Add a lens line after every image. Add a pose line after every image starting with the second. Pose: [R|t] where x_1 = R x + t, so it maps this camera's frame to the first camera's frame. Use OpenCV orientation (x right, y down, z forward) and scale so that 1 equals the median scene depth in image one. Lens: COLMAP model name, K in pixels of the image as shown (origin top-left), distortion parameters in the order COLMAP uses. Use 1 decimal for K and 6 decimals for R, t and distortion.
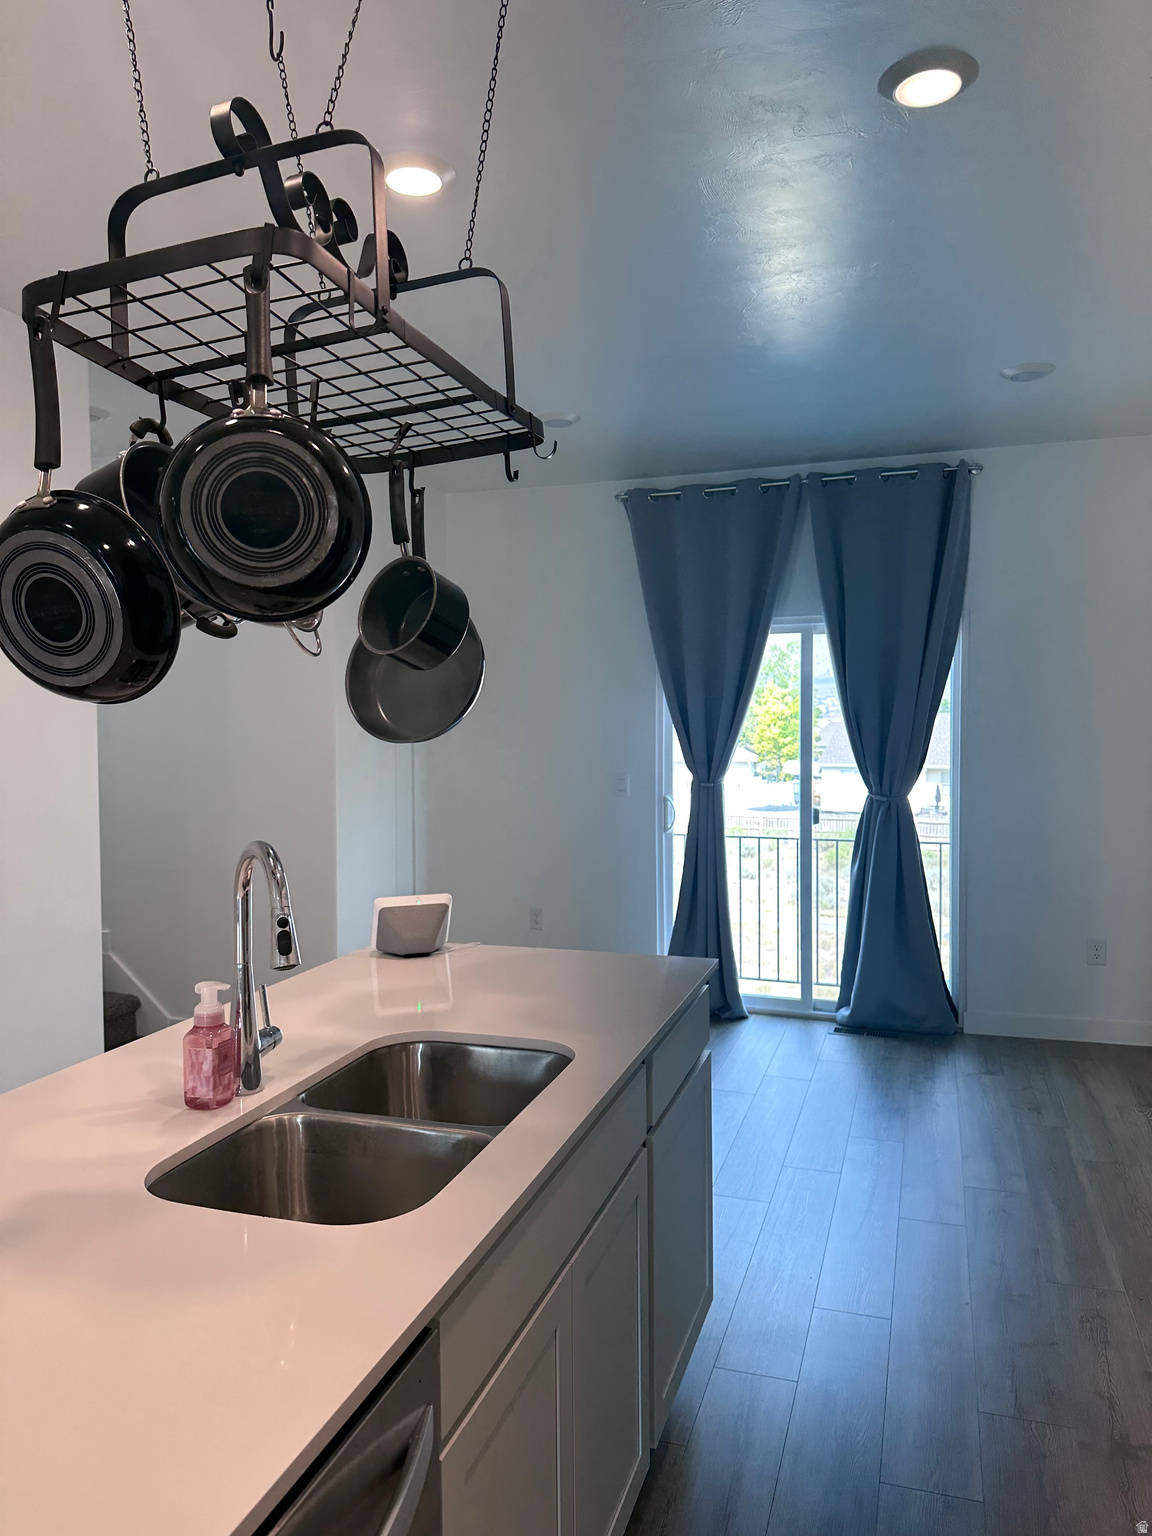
lens RADIAL K [[1072.1, 0, 575.4], [0, 1072.1, 767.5], [0, 0, 1]] dist [0.071233, -0.071562]
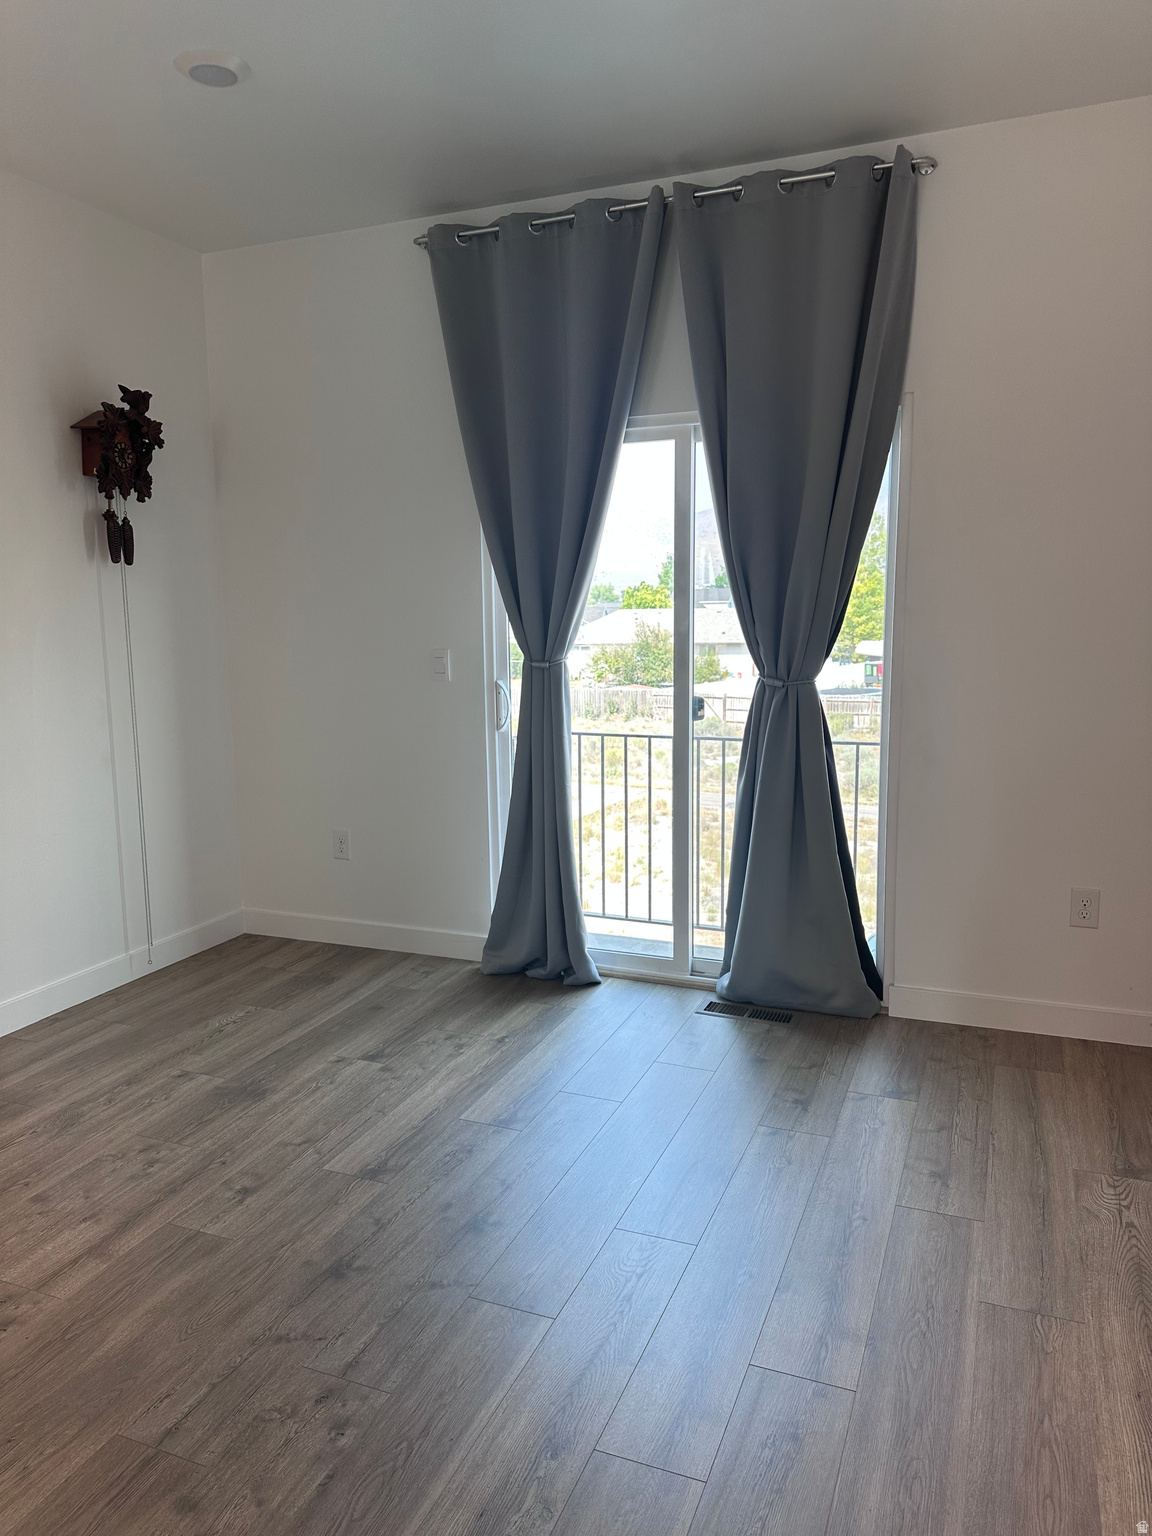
lens RADIAL K [[1072.1, 0, 564.6], [0, 1072.1, 756.4], [0, 0, 1]] dist [0.071233, -0.071562]
pose [[0.997157, 0.003548, -0.075265, 0.199084], [0.003921, 0.995094, 0.098855, 0.006961], [0.075247, -0.098870, 0.992251, 0.300931]]
